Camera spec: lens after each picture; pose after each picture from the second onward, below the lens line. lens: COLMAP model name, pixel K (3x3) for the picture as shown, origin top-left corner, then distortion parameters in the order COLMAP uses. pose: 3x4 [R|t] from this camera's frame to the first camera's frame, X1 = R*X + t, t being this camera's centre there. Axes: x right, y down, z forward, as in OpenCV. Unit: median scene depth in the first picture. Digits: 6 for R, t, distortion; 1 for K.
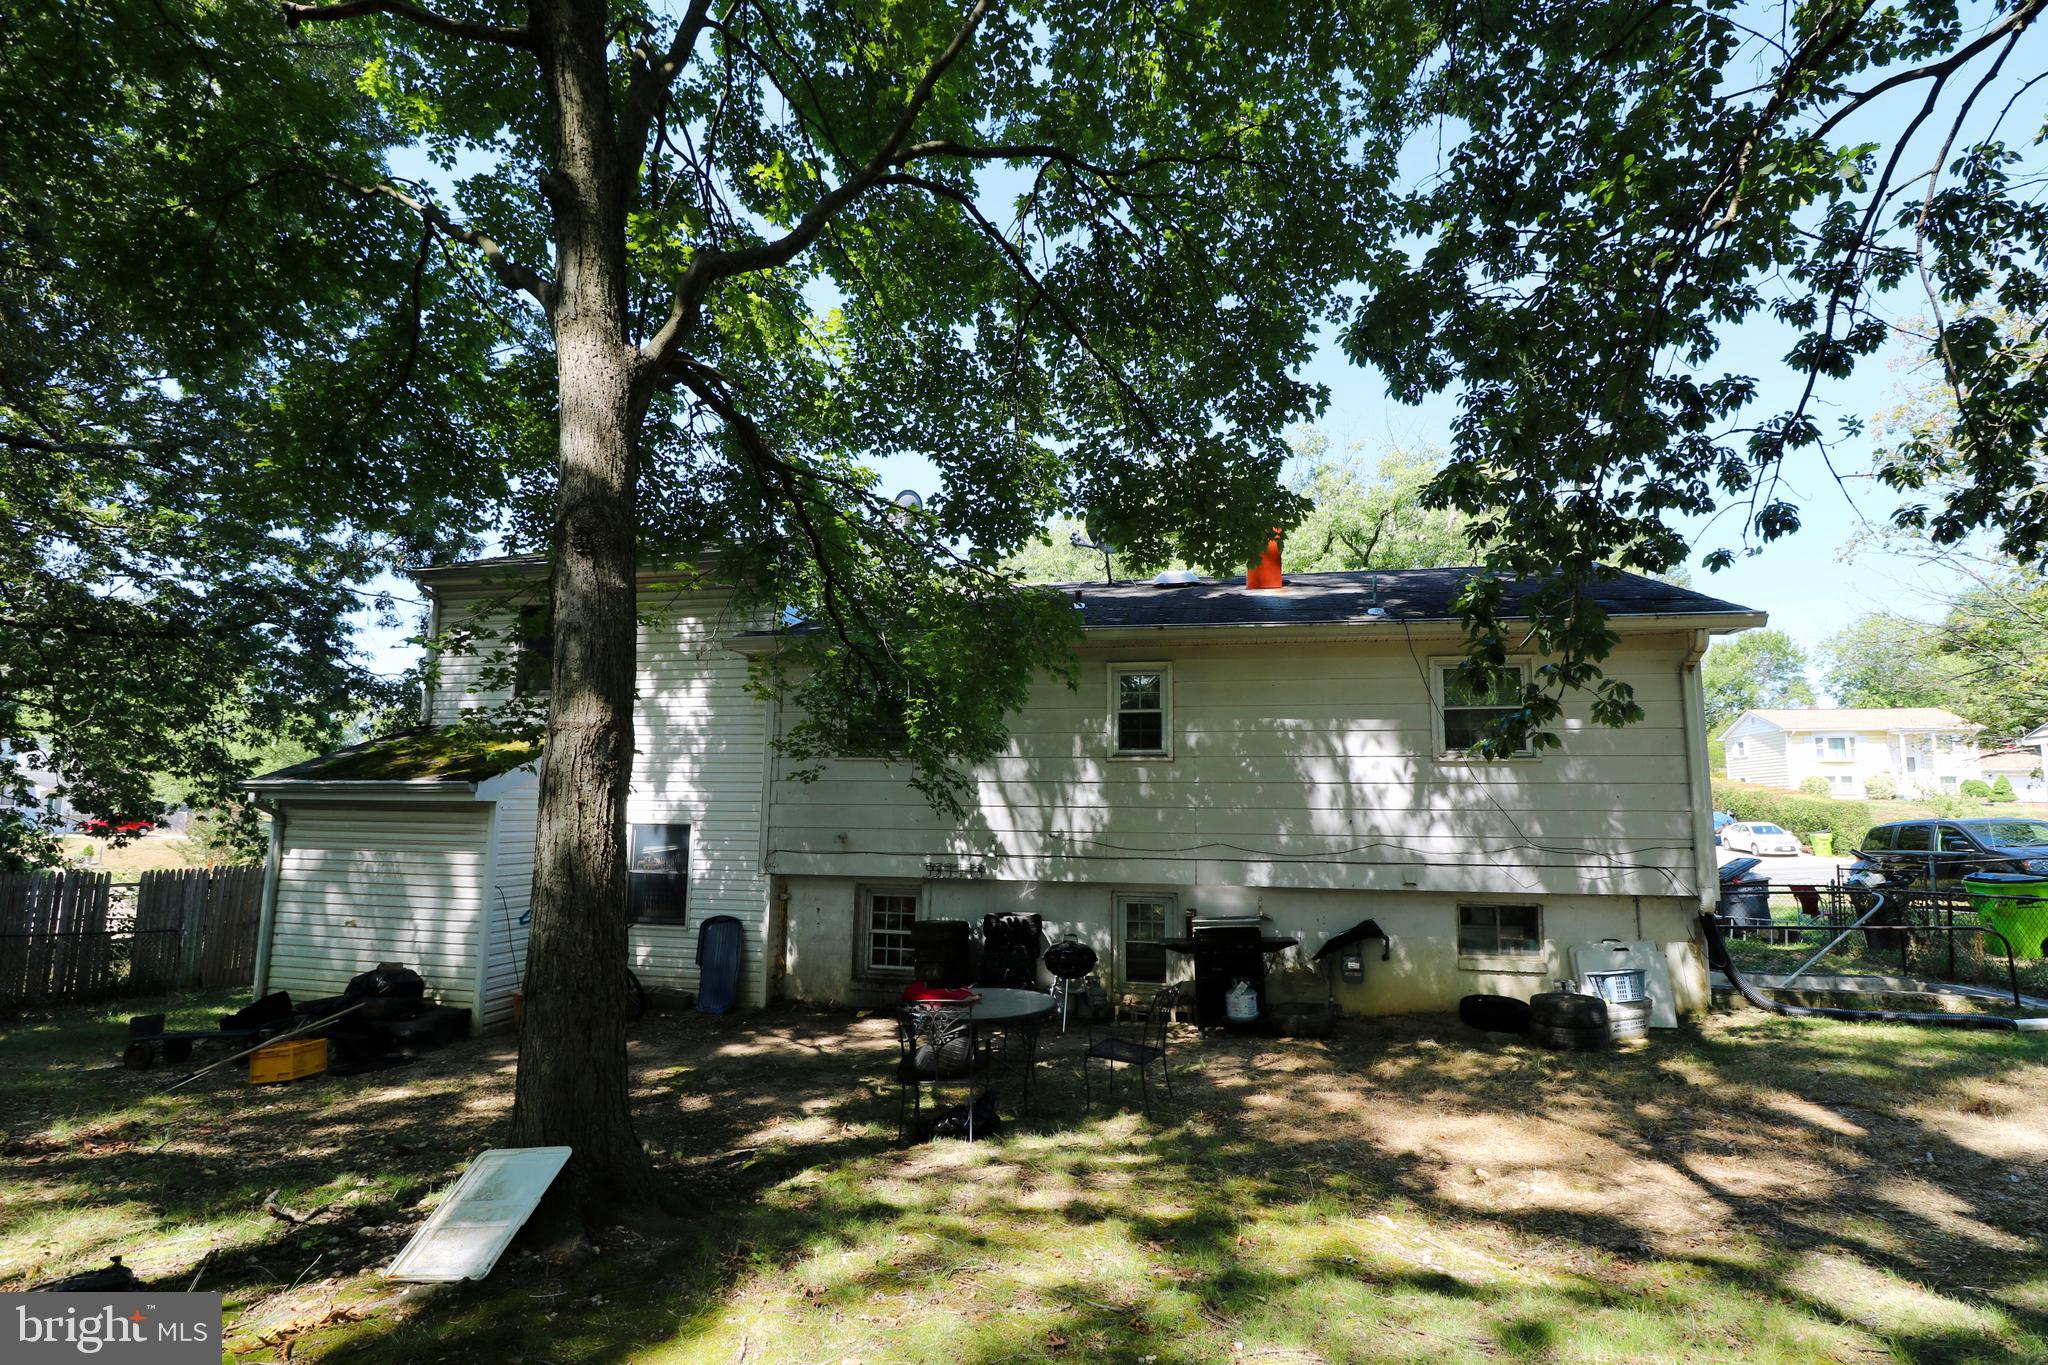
lens RADIAL K [[989.4, 0, 1024.0], [0, 989.4, 682.5], [0, 0, 1]] dist [-0.002100, -0.015029]
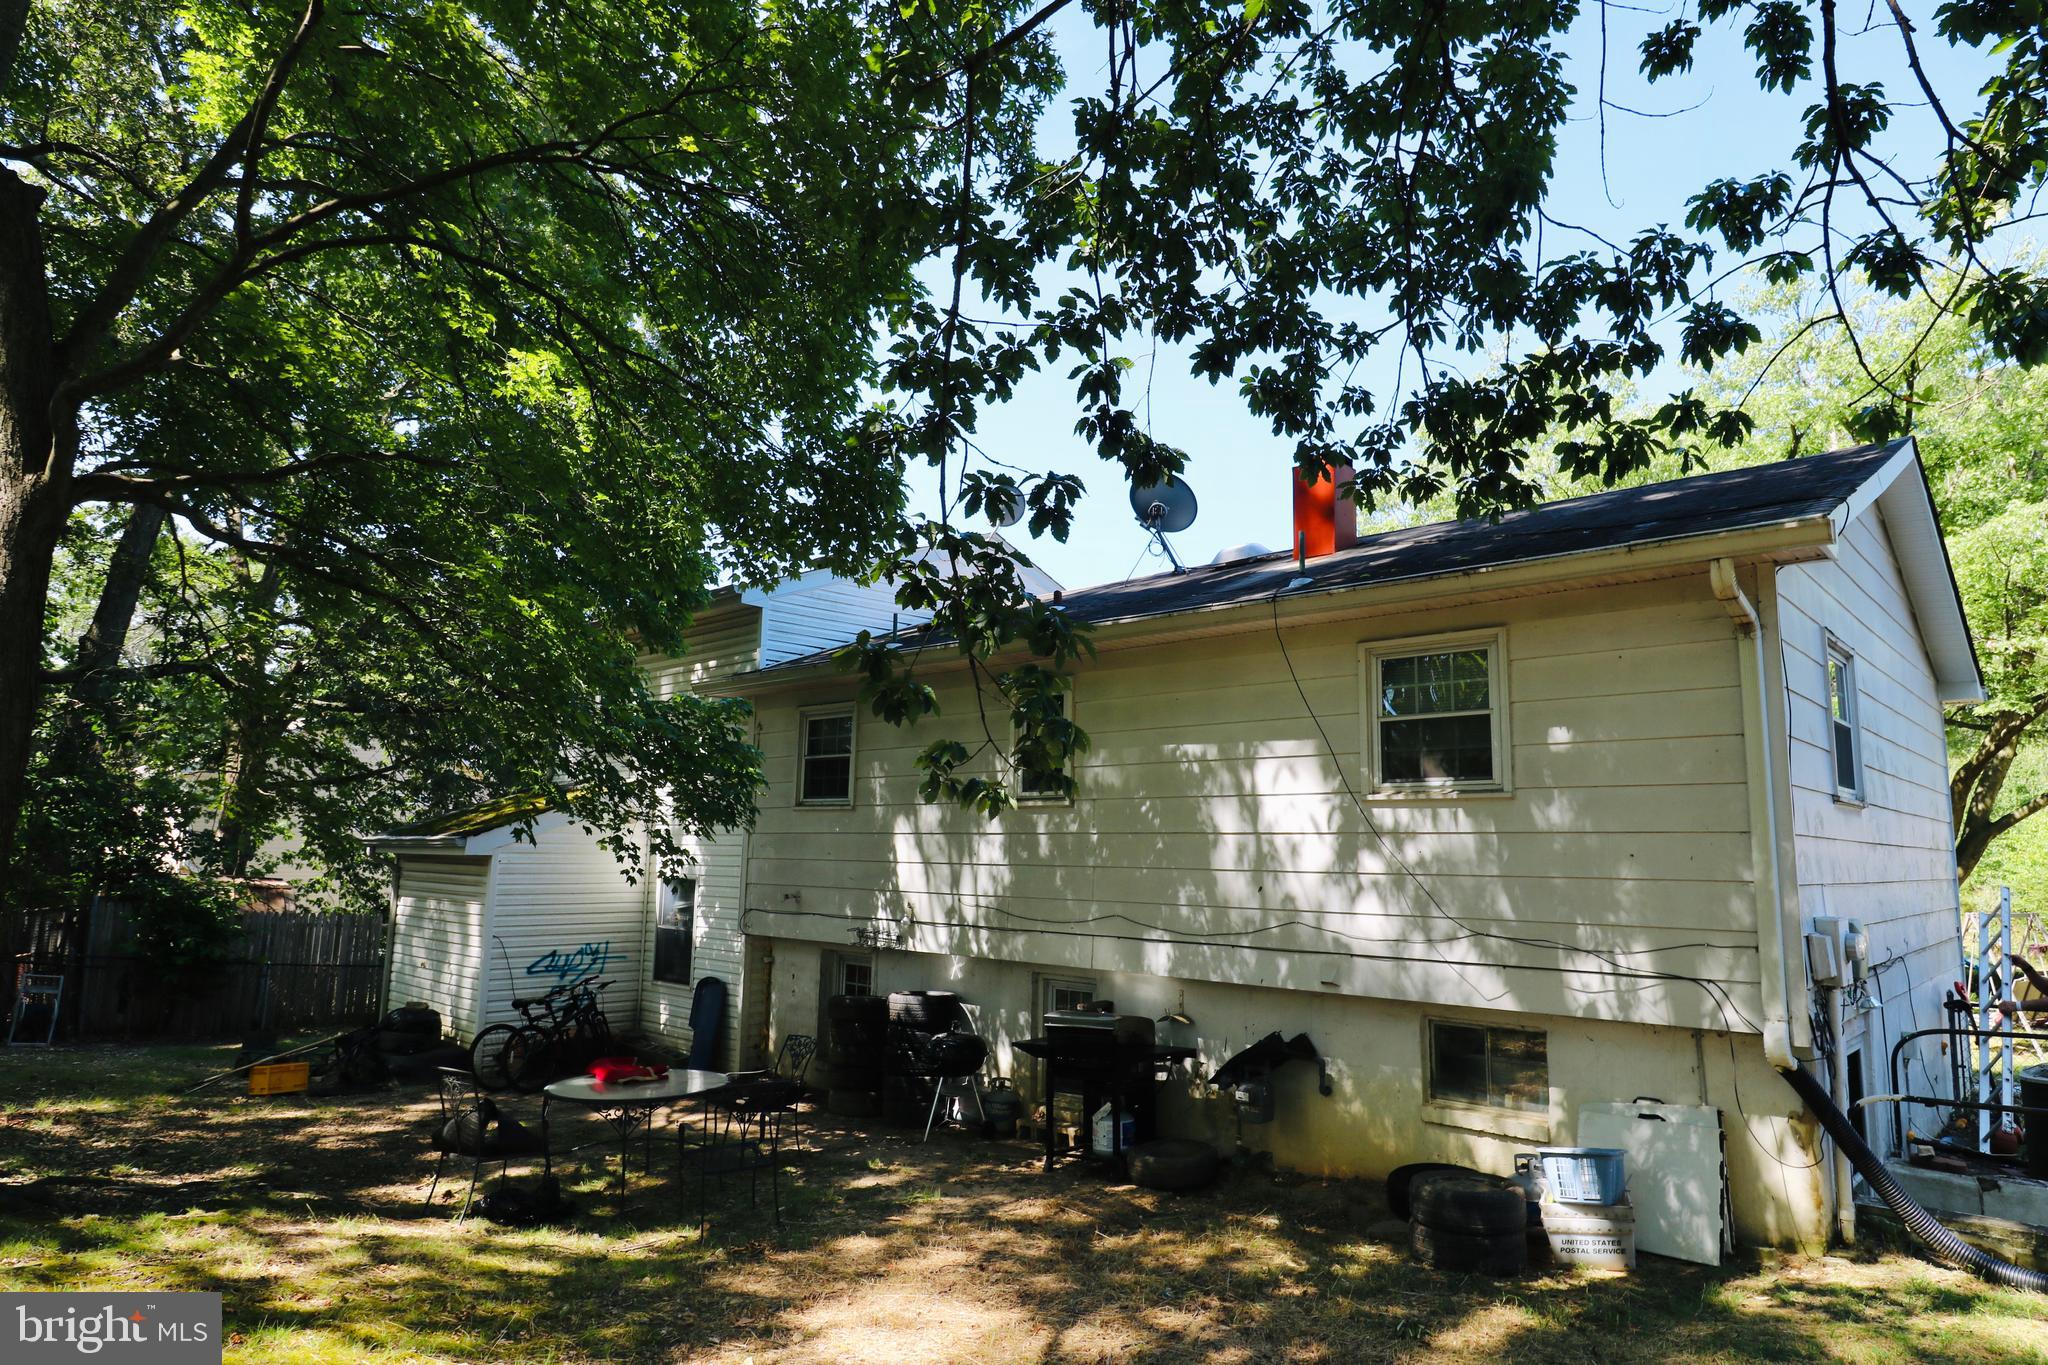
lens RADIAL K [[1228.2, 0, 1024.0], [0, 1228.2, 682.5], [0, 0, 1]] dist [0.001558, -0.001688]
pose [[0.848100, -0.070538, -0.525120, 0.661076], [0.062833, 0.997494, -0.032511, 0.013552], [0.526098, -0.005423, 0.850407, 0.178603]]
